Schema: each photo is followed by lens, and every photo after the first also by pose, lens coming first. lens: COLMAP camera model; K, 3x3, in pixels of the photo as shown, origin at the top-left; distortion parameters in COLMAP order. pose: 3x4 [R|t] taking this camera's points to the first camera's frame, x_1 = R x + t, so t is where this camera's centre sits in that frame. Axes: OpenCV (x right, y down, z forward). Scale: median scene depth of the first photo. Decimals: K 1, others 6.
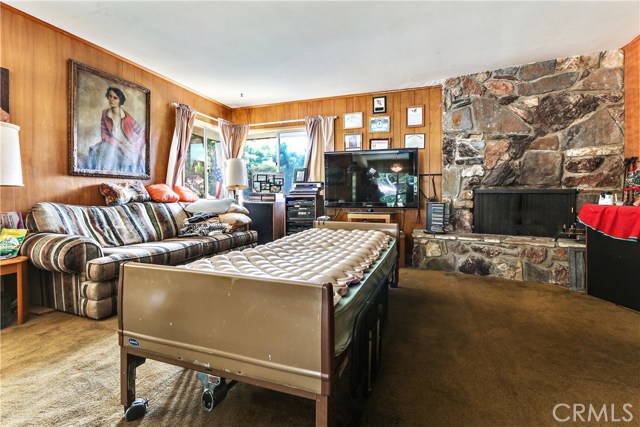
lens RADIAL K [[299.1, 0, 311.9], [0, 299.1, 194.9], [0, 0, 1]] dist [-0.003048, 0.001928]
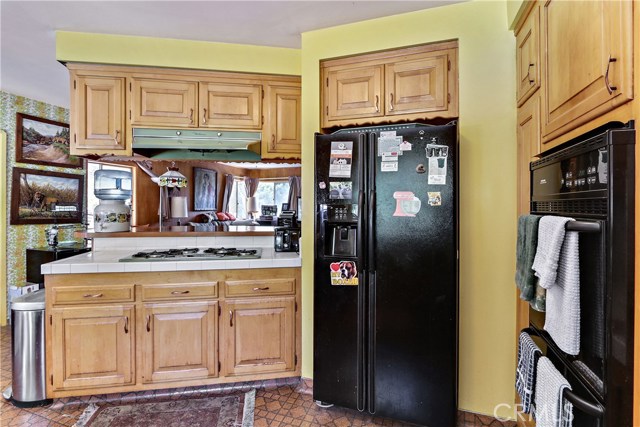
lens RADIAL K [[299.1, 0, 316.0], [0, 299.1, 206.2], [0, 0, 1]] dist [-0.003048, 0.001928]
pose [[0.999631, 0.009194, 0.025544, 0.152207], [-0.009182, 0.999958, -0.000578, -0.095092], [-0.025548, 0.000343, 0.999674, -1.327565]]
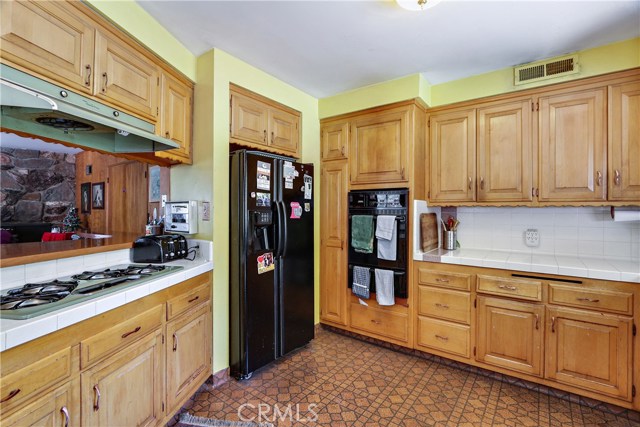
lens RADIAL K [[299.1, 0, 325.2], [0, 299.1, 209.2], [0, 0, 1]] dist [-0.003048, 0.001928]
pose [[0.265939, 0.010936, 0.963928, -0.440125], [-0.005520, 0.999937, -0.009821, -0.095790], [-0.963974, -0.002709, 0.265982, -1.109517]]
